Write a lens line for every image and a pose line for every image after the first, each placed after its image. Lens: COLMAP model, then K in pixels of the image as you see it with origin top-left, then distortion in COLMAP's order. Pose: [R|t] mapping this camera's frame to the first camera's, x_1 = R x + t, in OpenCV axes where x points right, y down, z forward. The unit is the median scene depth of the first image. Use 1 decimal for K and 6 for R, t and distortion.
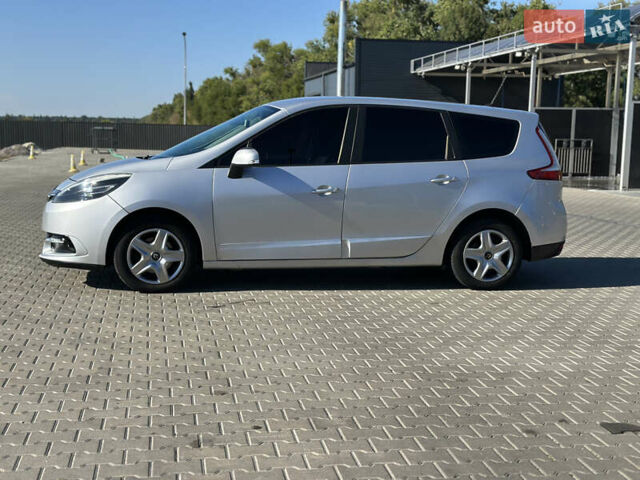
lens RADIAL K [[881.8, 0, 320.0], [0, 881.8, 240.0], [0, 0, 1]] dist [0.188914, -0.472202]
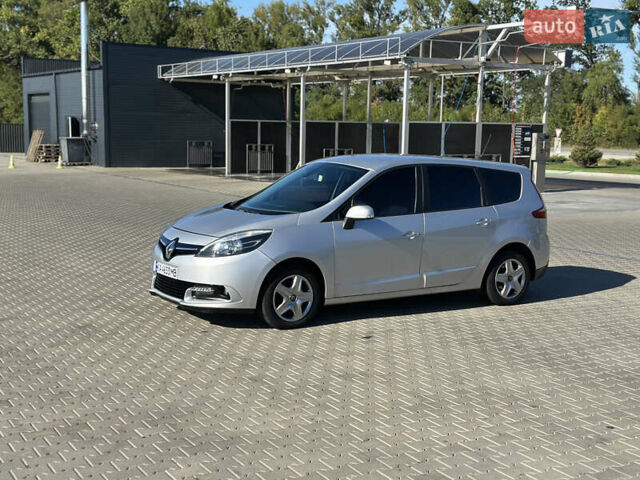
lens RADIAL K [[881.8, 0, 320.0], [0, 881.8, 240.0], [0, 0, 1]] dist [0.188914, -0.472202]
pose [[0.925356, -0.044396, 0.376490, -0.562231], [0.038796, 0.998995, 0.022448, -0.079994], [-0.377108, -0.006166, 0.926149, -0.101440]]
